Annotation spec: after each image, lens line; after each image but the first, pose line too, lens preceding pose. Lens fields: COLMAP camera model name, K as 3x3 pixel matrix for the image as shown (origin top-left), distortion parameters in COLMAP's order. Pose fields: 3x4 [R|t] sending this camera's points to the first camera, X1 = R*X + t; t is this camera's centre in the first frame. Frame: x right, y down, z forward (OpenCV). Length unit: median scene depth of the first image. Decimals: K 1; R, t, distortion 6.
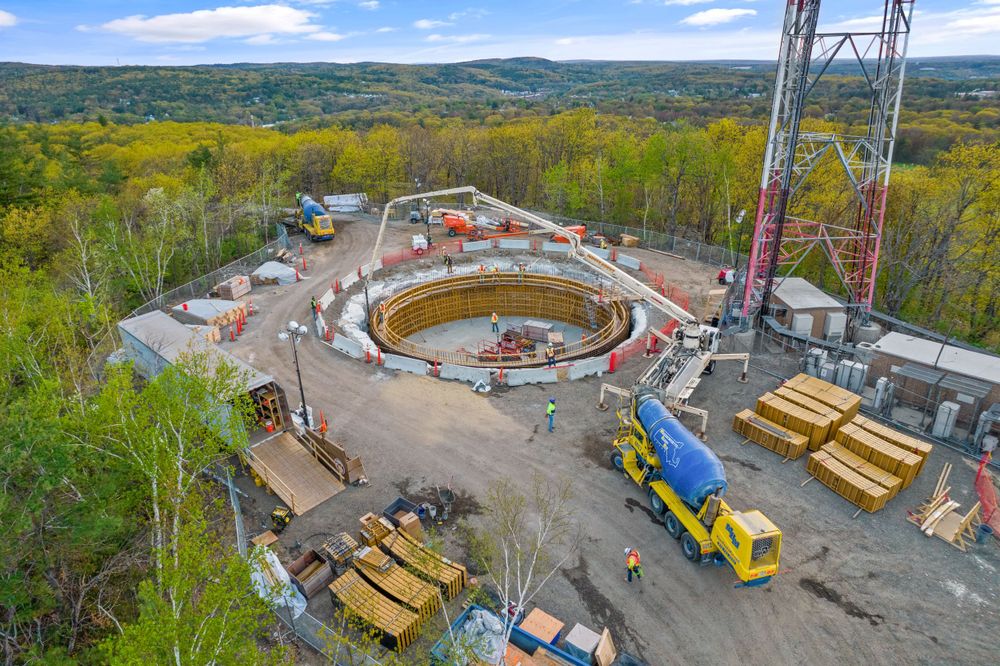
lens RADIAL K [[653.2, 0, 500.0], [0, 653.2, 333.0], [0, 0, 1]] dist [-0.054480, 0.047241]
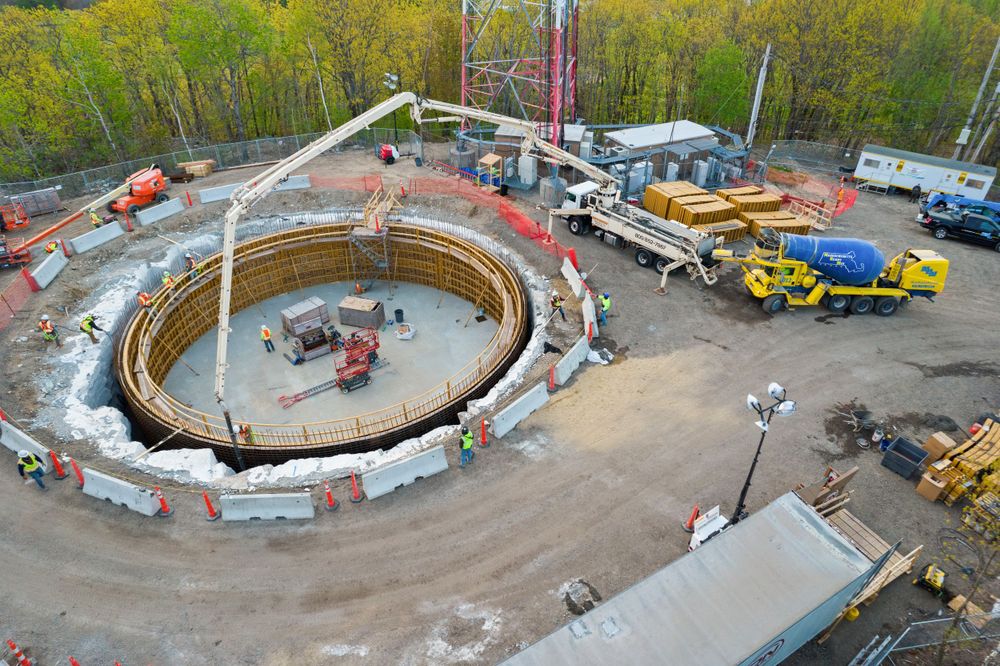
lens RADIAL K [[638.3, 0, 501.6], [0, 638.3, 333.0], [0, 0, 1]] dist [-0.066539, 0.057852]
pose [[0.278867, -0.541283, 0.793250, -0.417875], [0.369137, 0.822976, 0.431796, -0.198617], [-0.886550, 0.172404, 0.429309, 0.517975]]
